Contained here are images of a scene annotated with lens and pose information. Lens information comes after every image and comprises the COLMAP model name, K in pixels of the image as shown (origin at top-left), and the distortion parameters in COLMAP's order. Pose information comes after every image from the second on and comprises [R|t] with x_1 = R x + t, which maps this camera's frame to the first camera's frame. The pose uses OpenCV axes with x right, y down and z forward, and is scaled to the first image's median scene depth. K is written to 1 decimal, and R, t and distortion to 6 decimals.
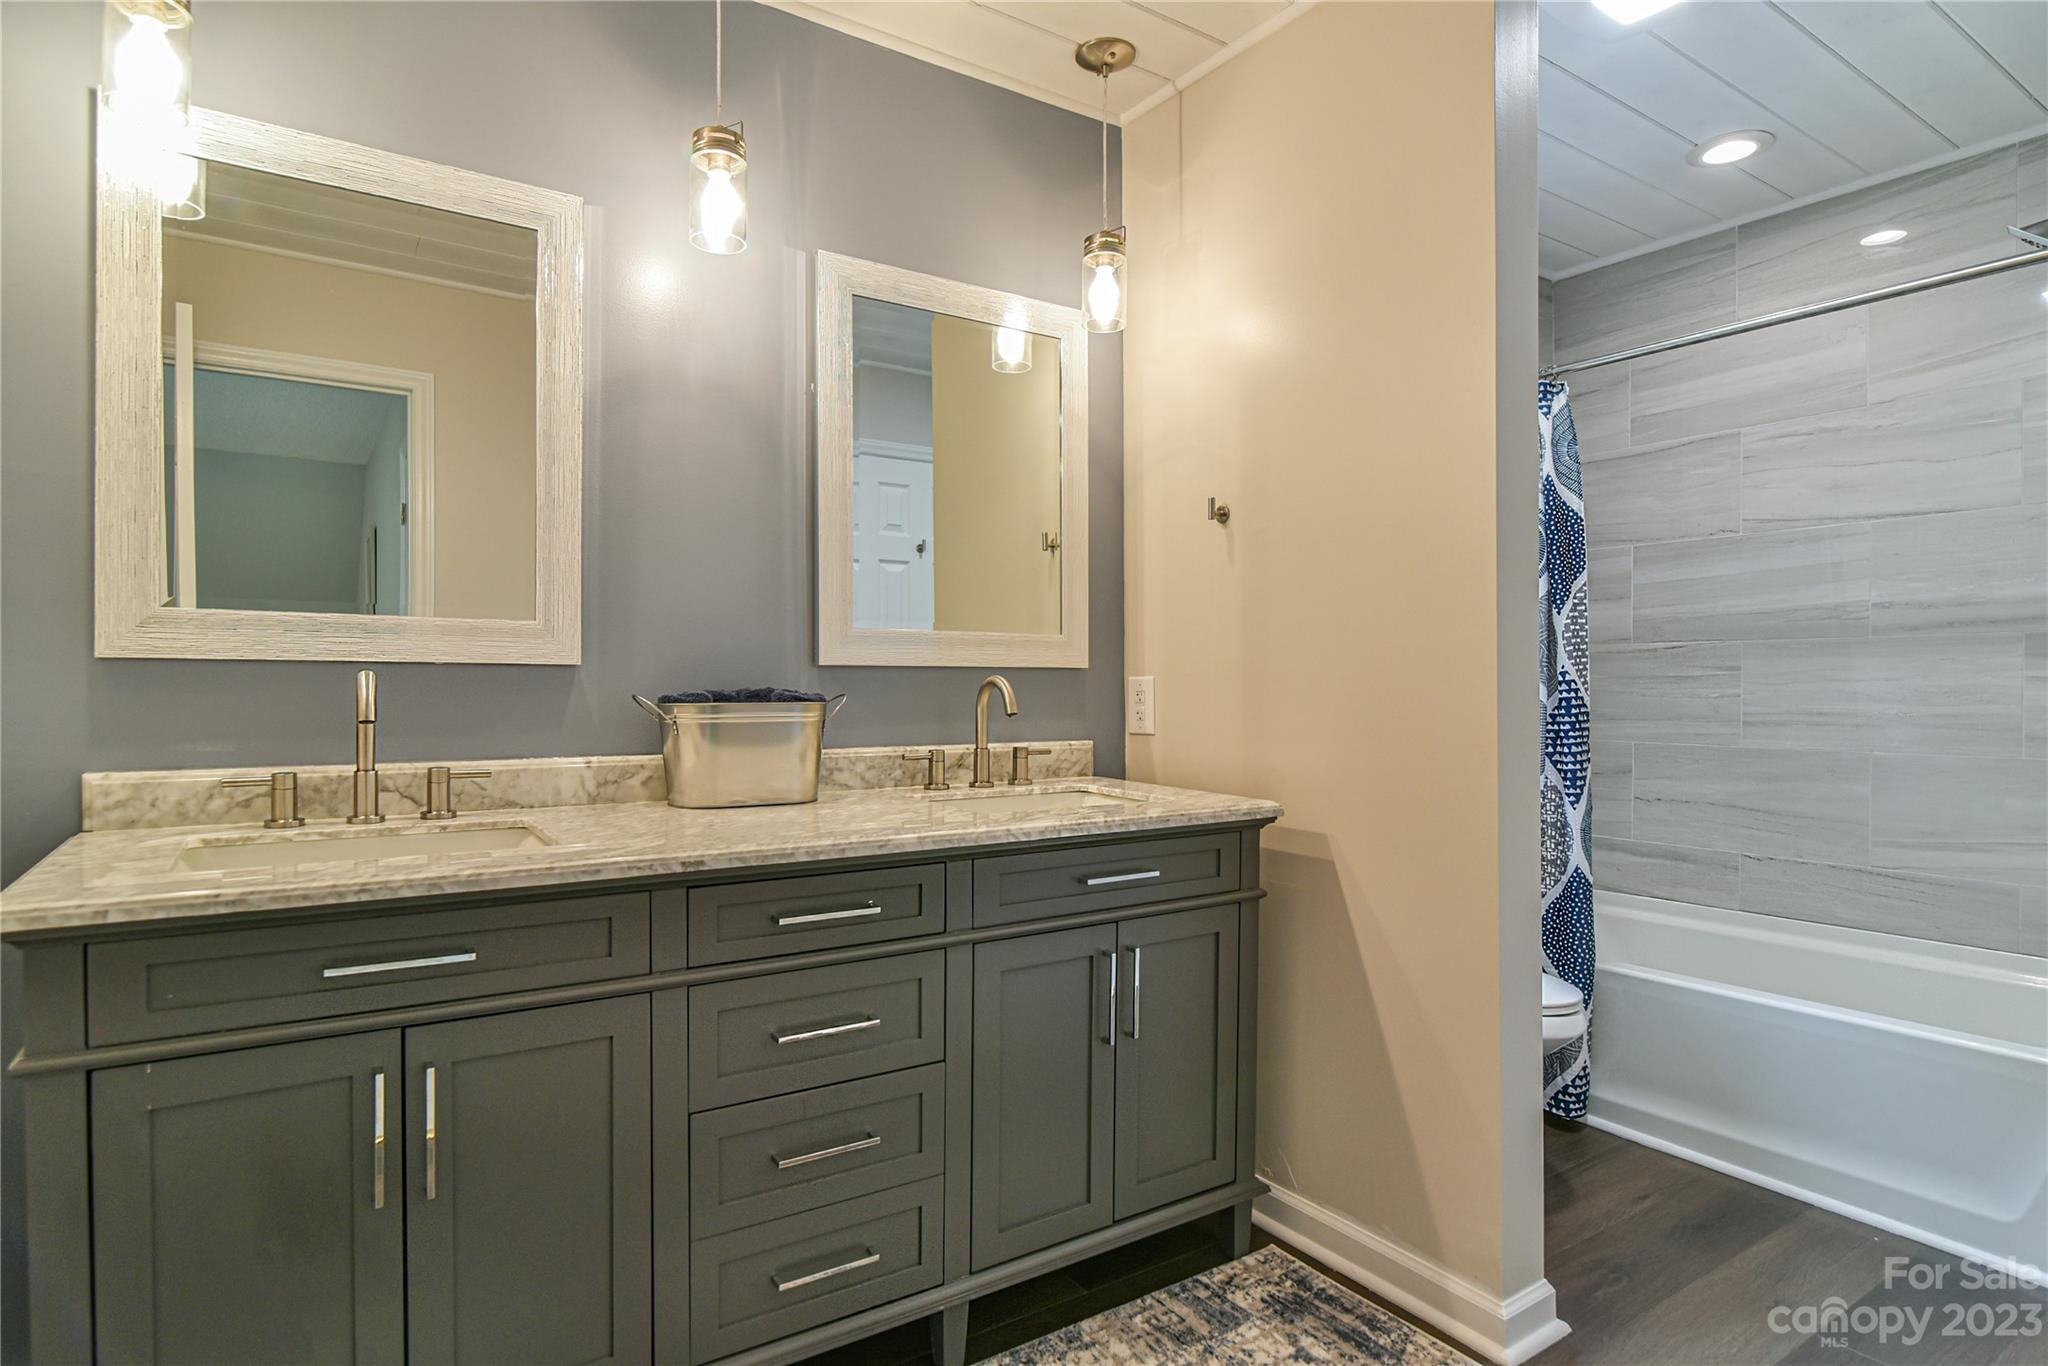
lens RADIAL K [[1101.9, 0, 1024.0], [0, 1101.9, 683.0], [0, 0, 1]] dist [0.000436, 0.000016]
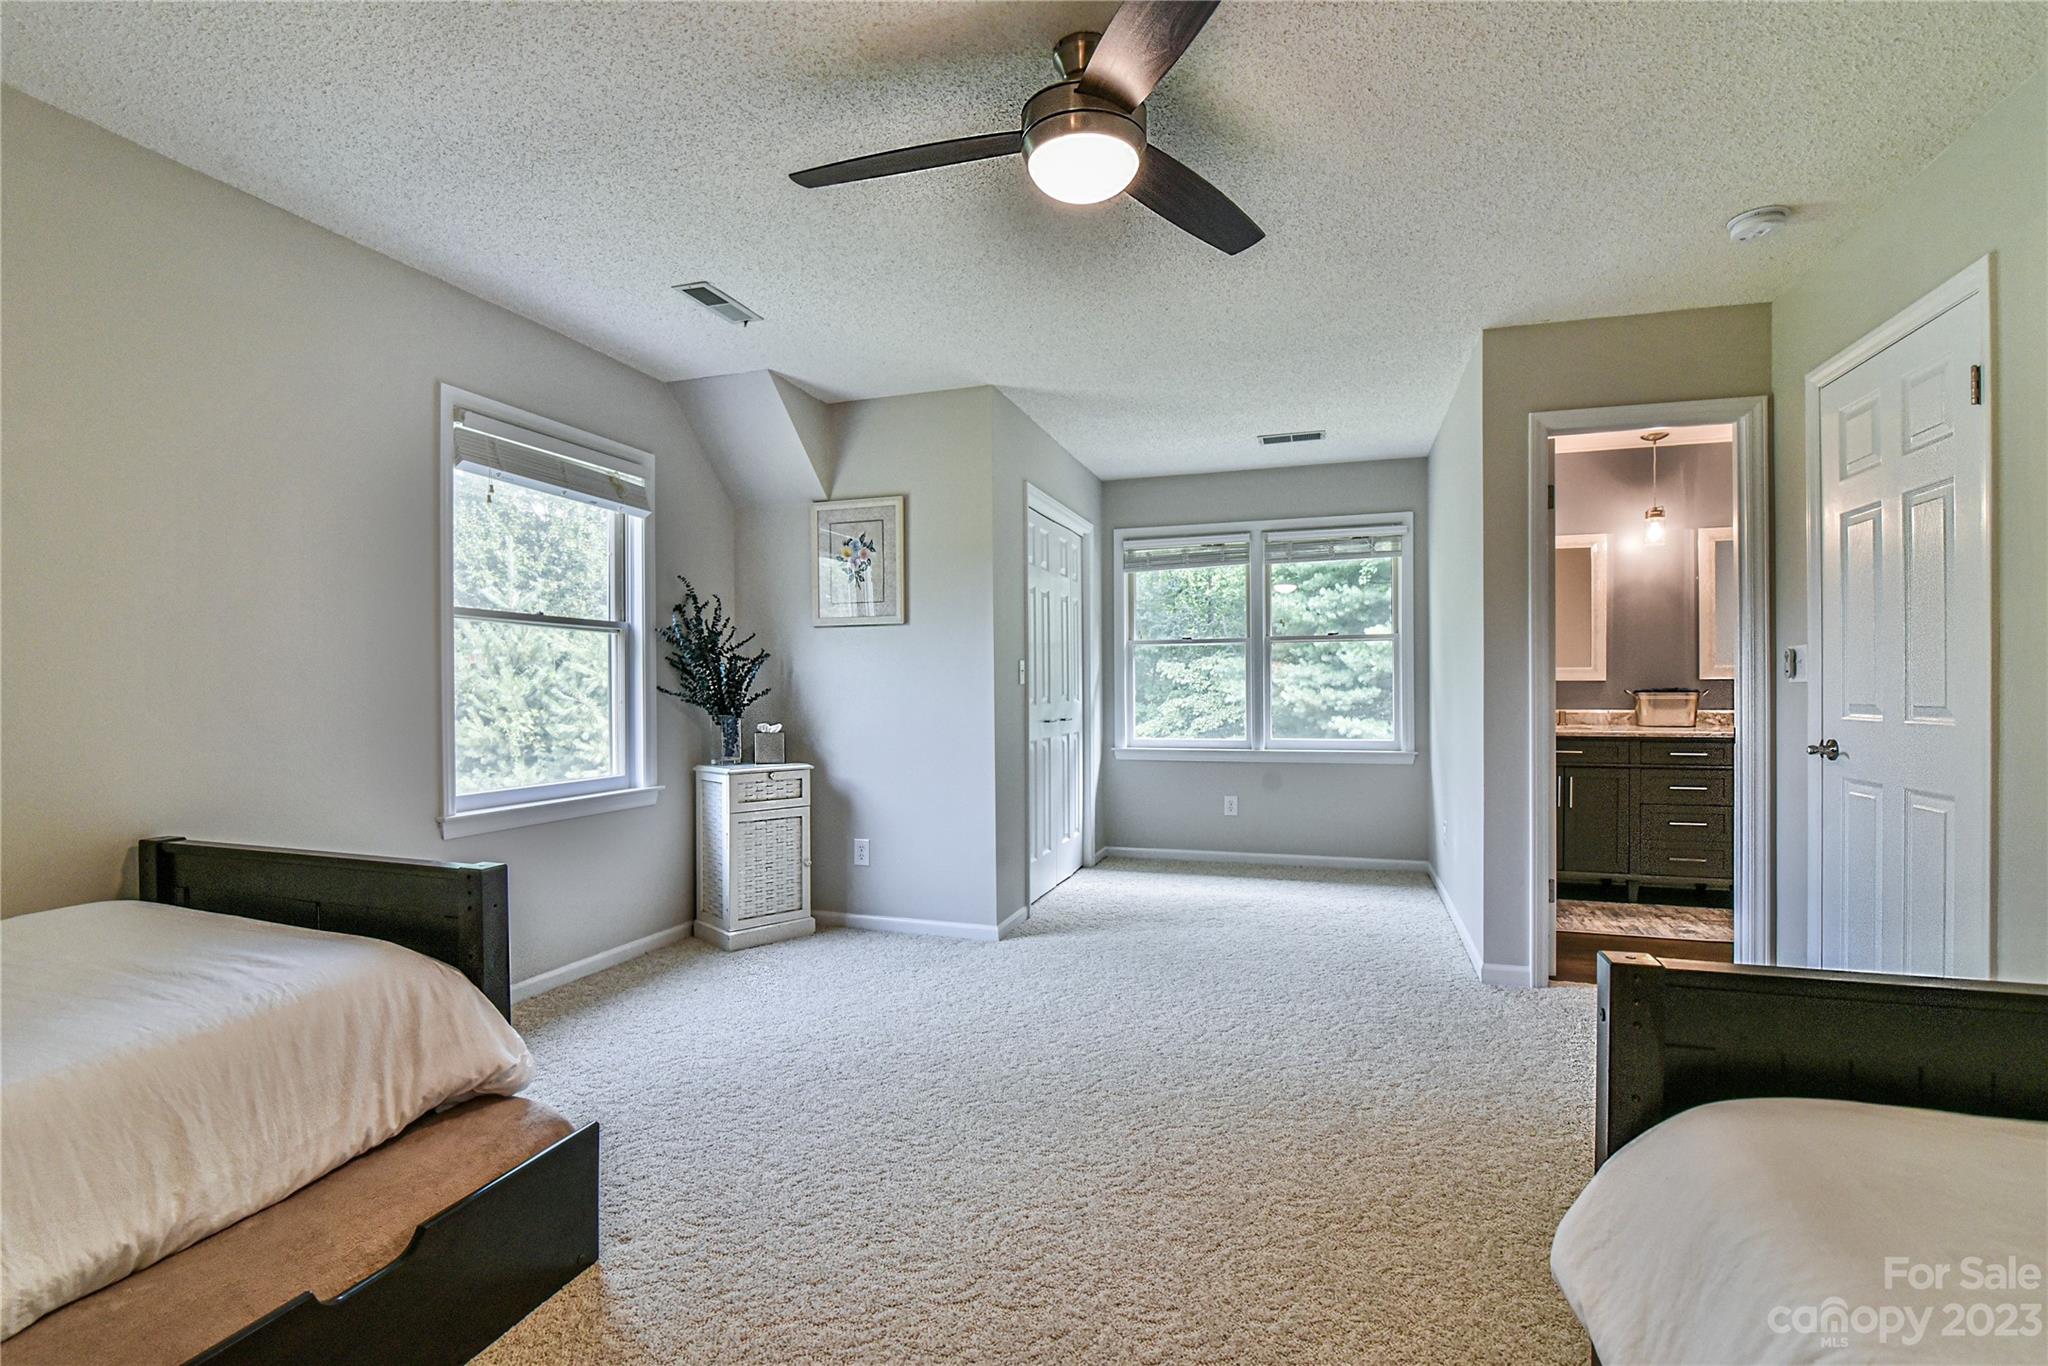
lens RADIAL K [[961.1, 0, 1014.6], [0, 961.1, 691.0], [0, 0, 1]] dist [-0.001945, -0.000258]
pose [[0.609870, 0.000944, -0.792501, 0.727171], [0.004579, 0.999978, 0.004715, -0.006460], [0.792488, -0.006505, 0.609853, -1.971354]]
